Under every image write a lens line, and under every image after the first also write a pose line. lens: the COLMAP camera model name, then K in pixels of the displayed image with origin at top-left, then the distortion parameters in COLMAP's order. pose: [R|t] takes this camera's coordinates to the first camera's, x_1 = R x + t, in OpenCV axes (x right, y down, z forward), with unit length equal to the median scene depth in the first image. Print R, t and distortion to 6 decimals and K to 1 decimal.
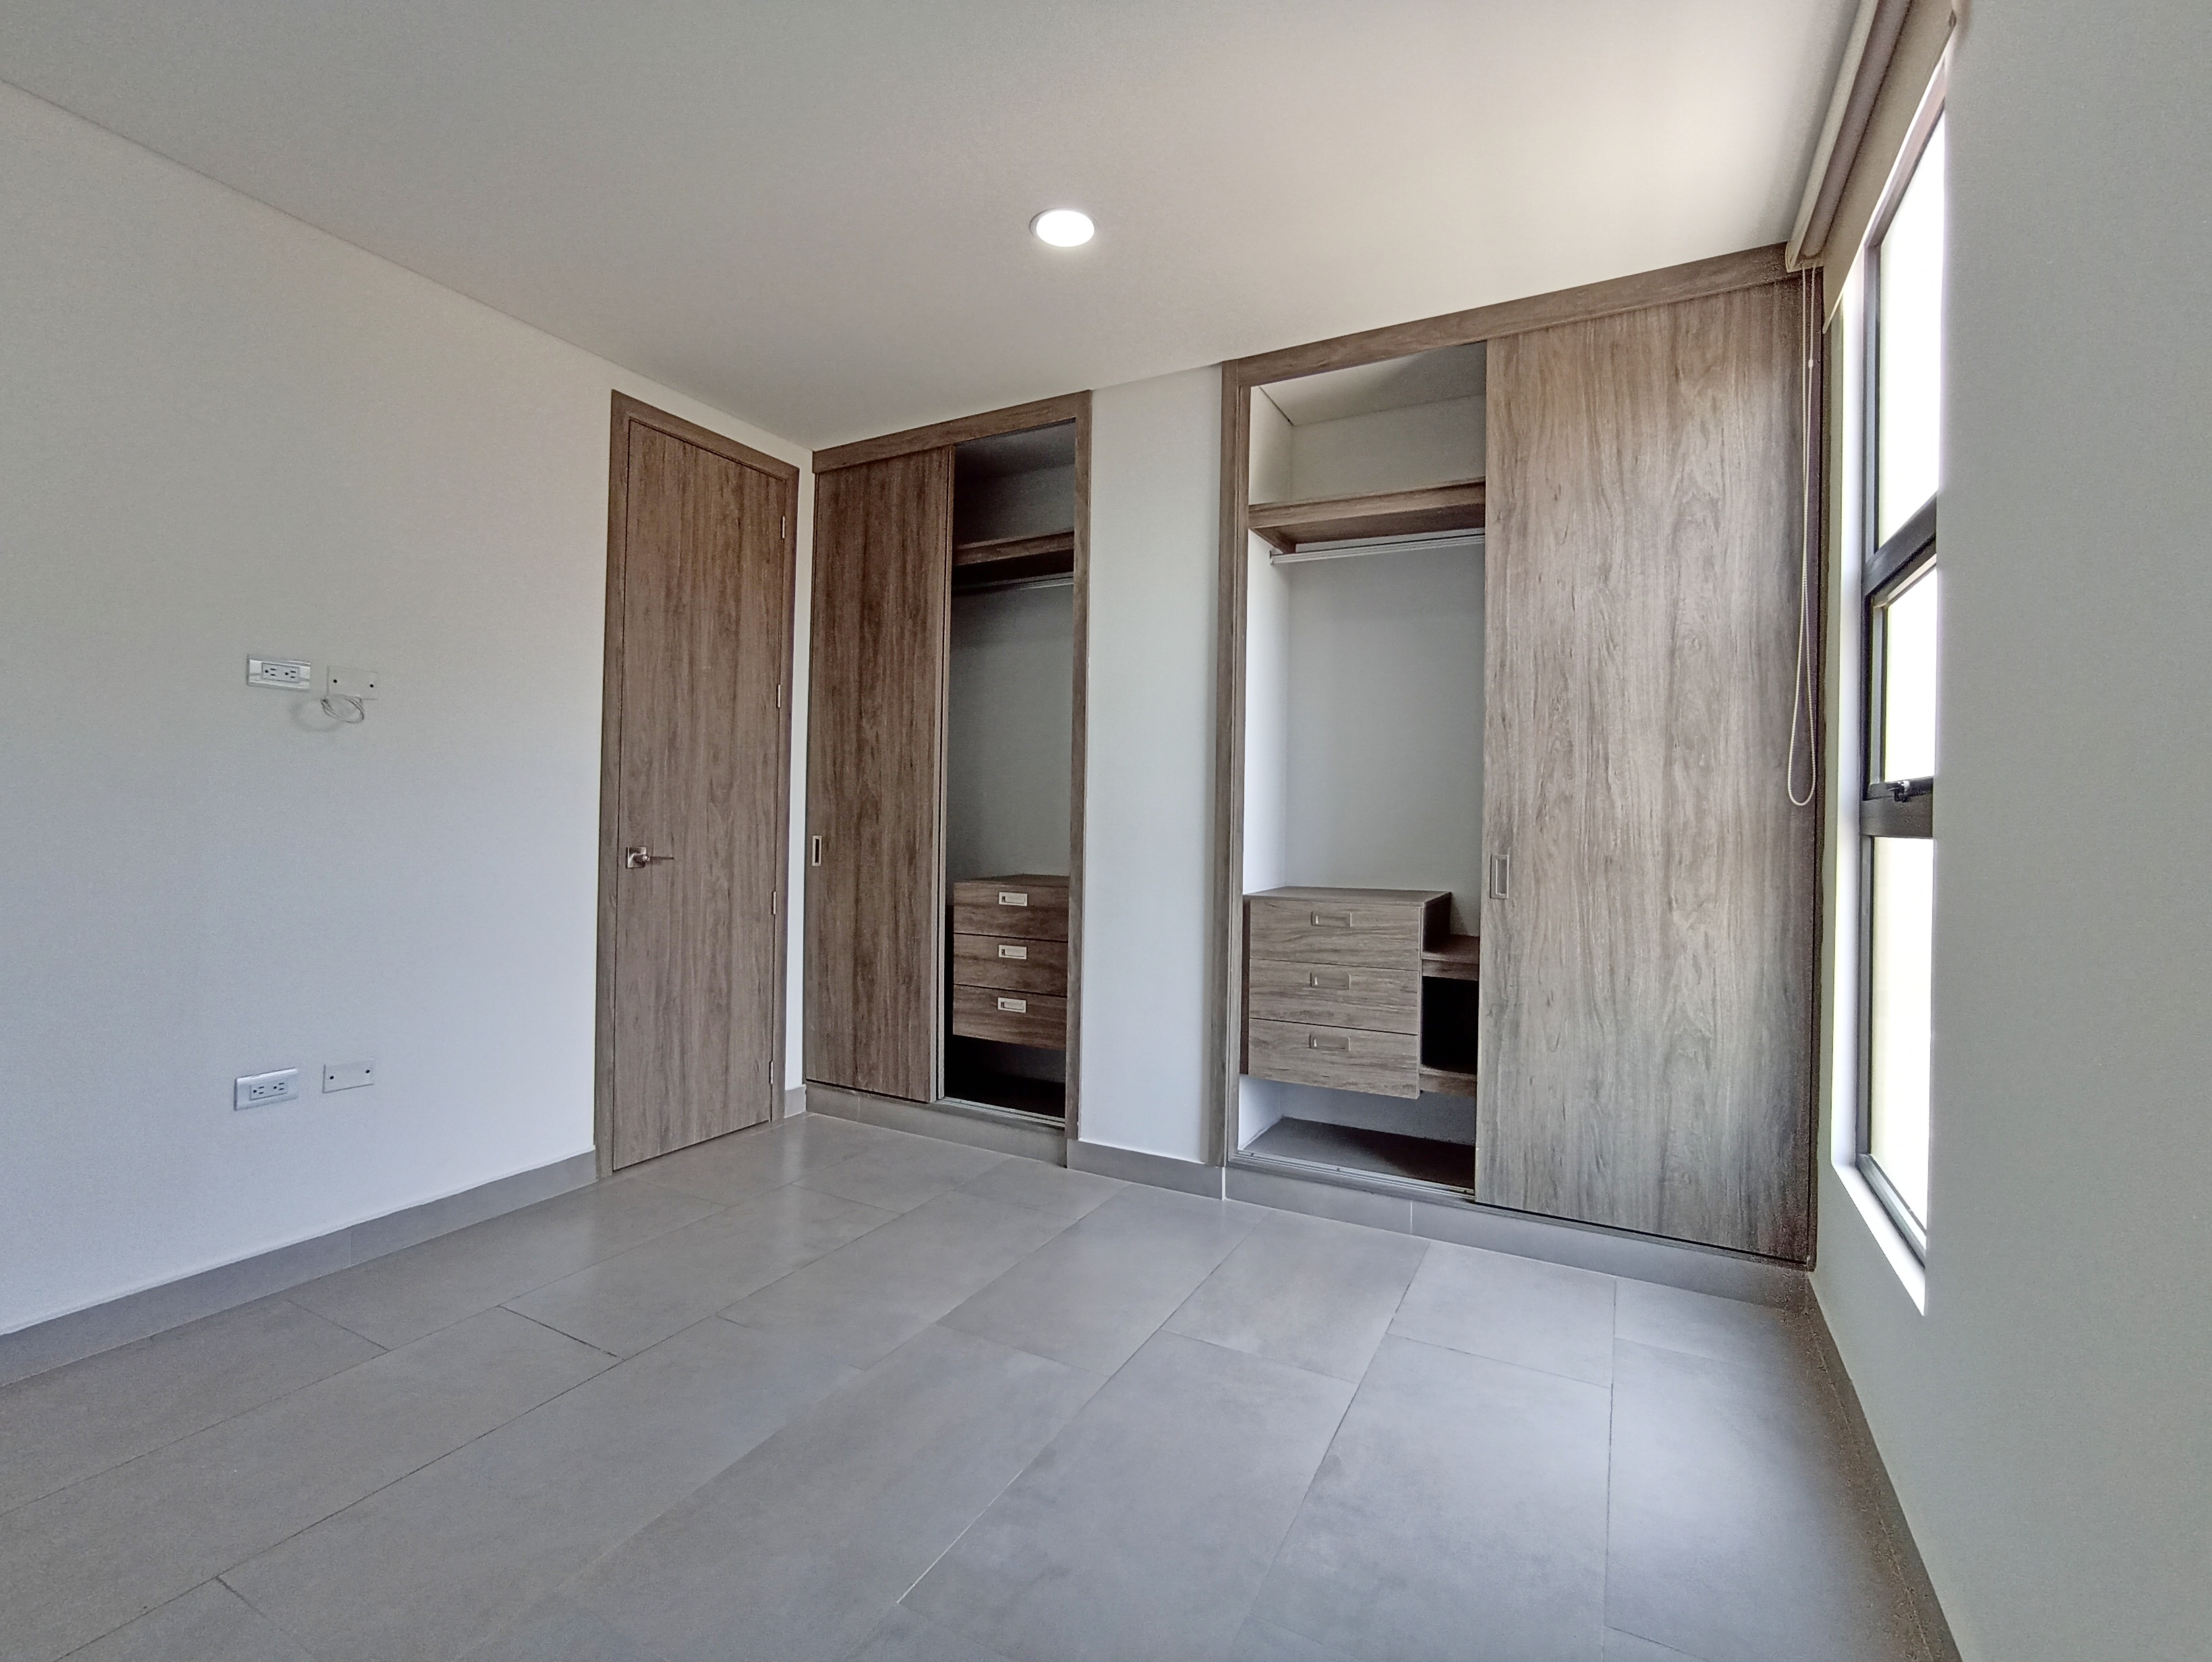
lens RADIAL K [[1014.7, 0, 1051.7], [0, 1014.7, 806.5], [0, 0, 1]] dist [-0.001632, 0.003805]
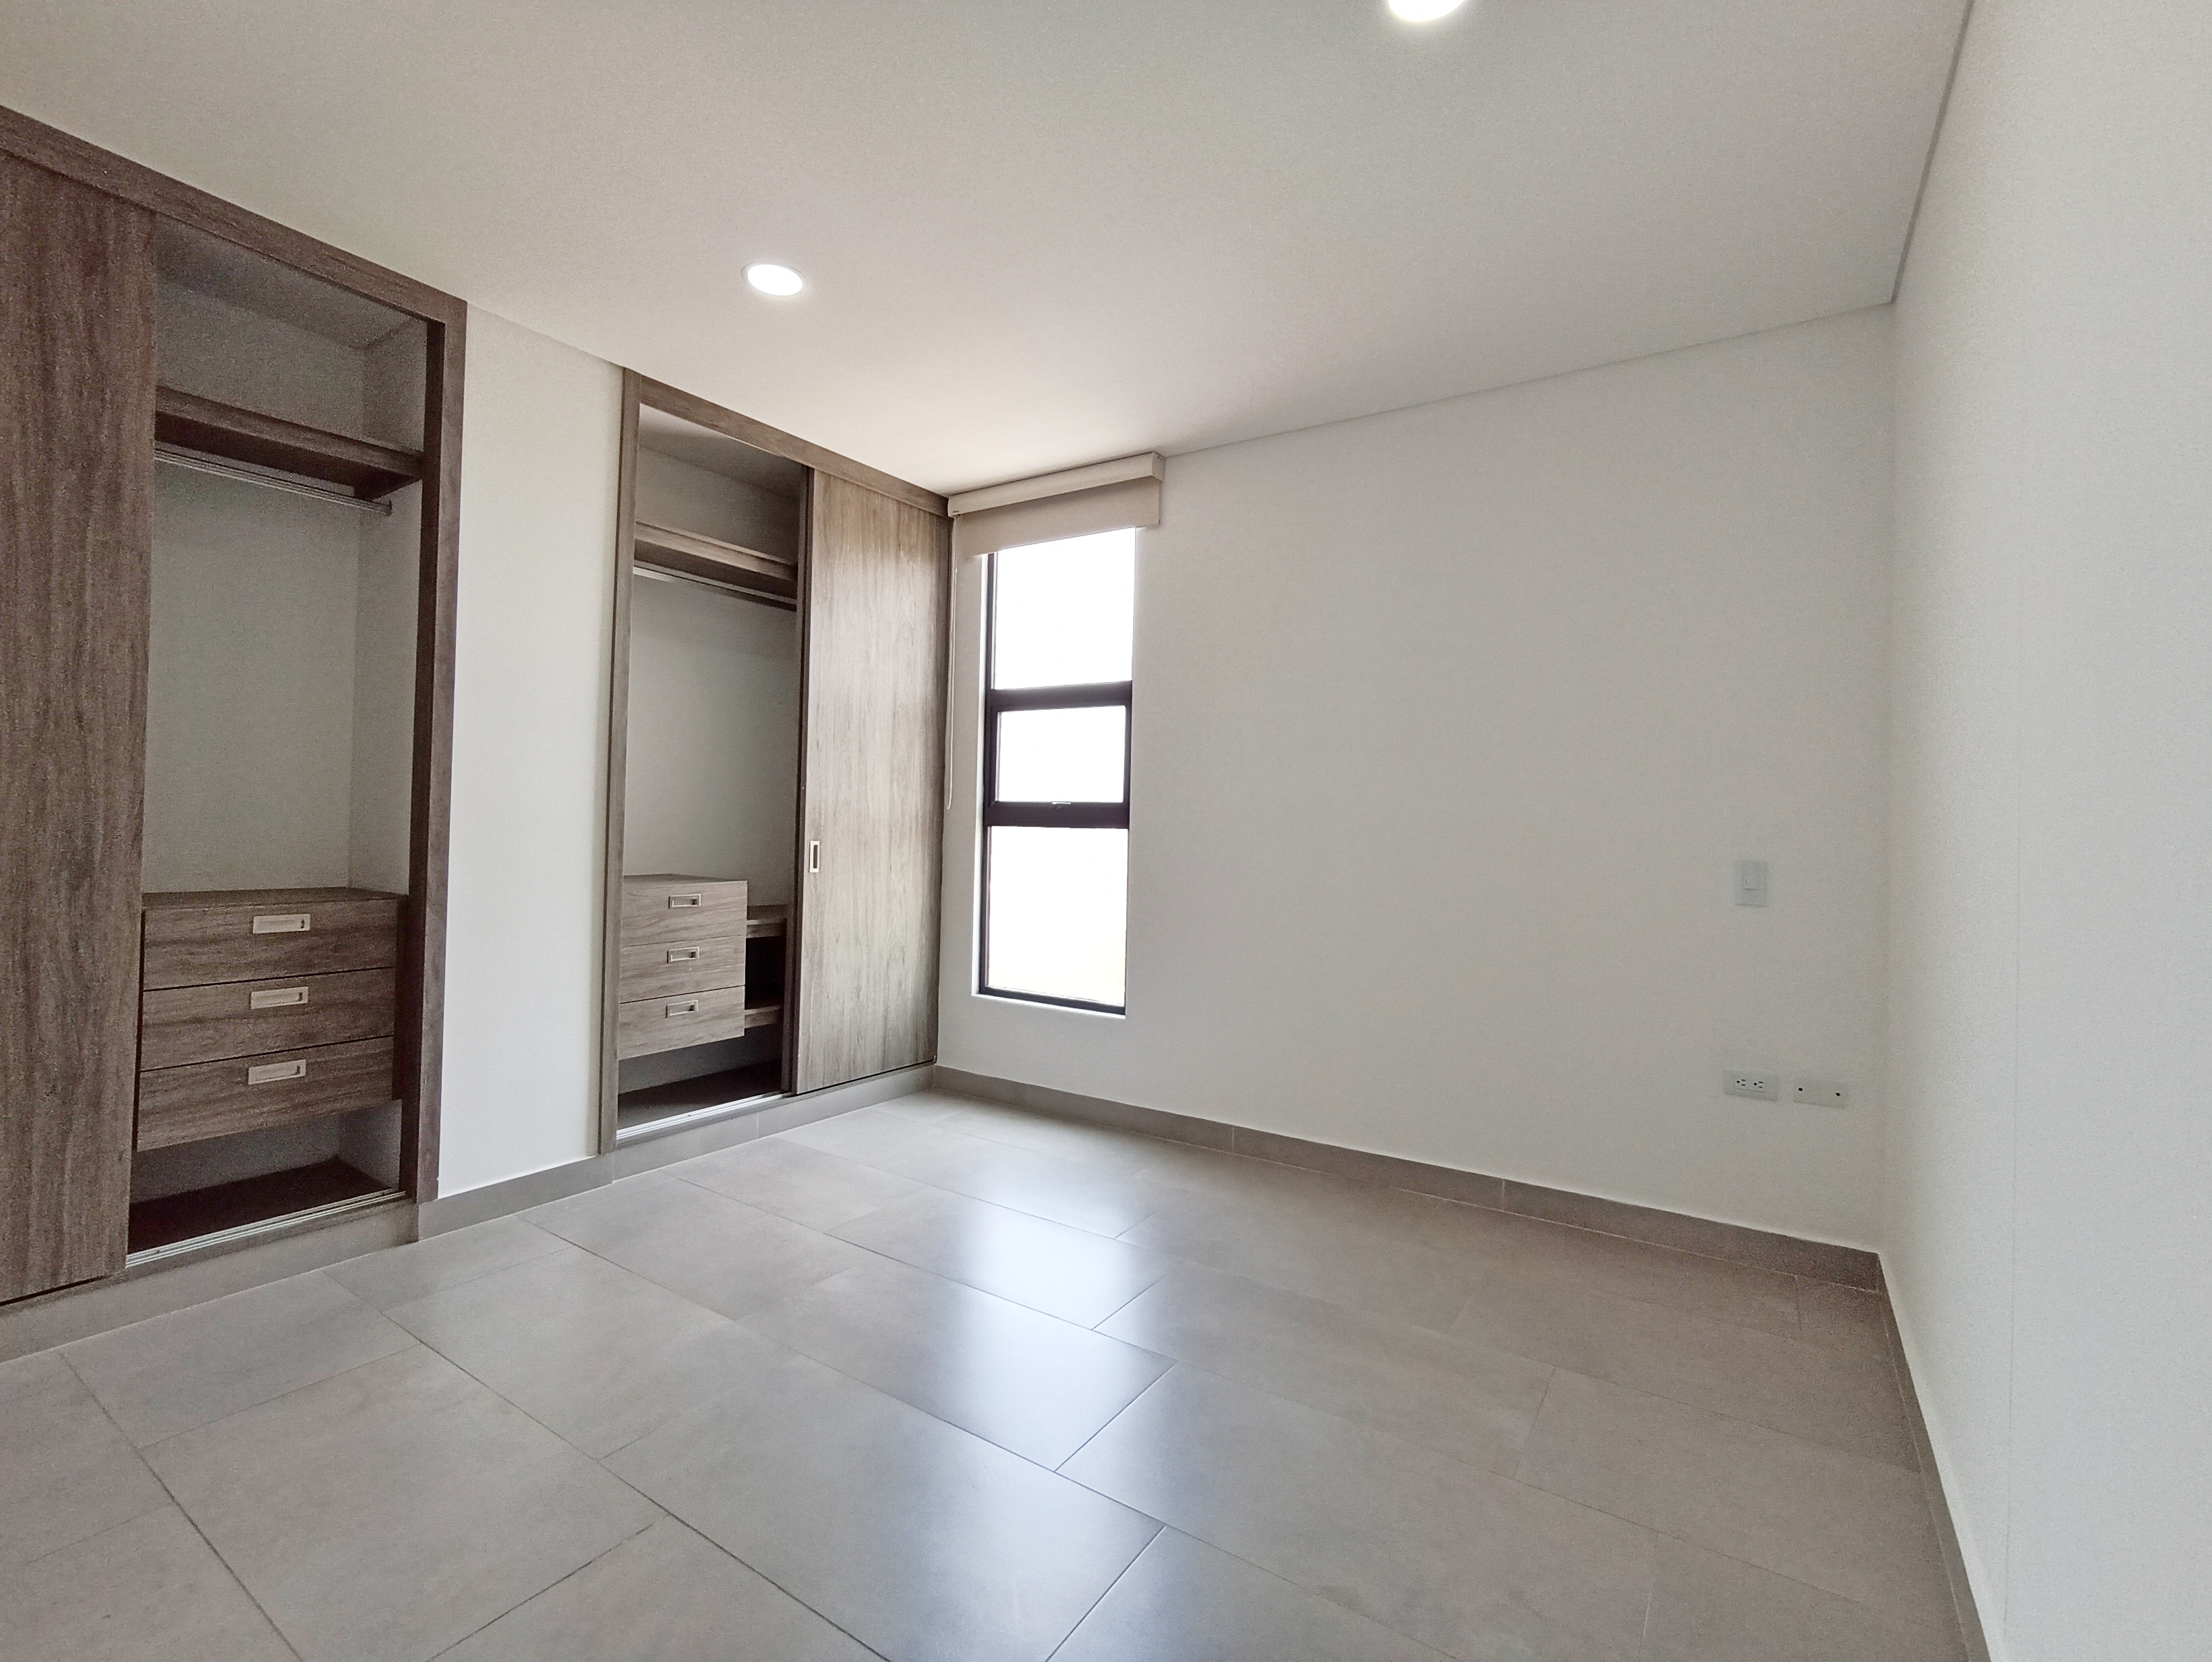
lens RADIAL K [[1014.7, 0, 1106.9], [0, 1014.7, 814.4], [0, 0, 1]] dist [-0.001632, 0.003805]
pose [[0.089991, 0.000868, 0.995942, -0.833795], [-0.024509, 0.999699, 0.001343, -0.001017], [-0.995641, -0.024530, 0.089985, 0.427419]]
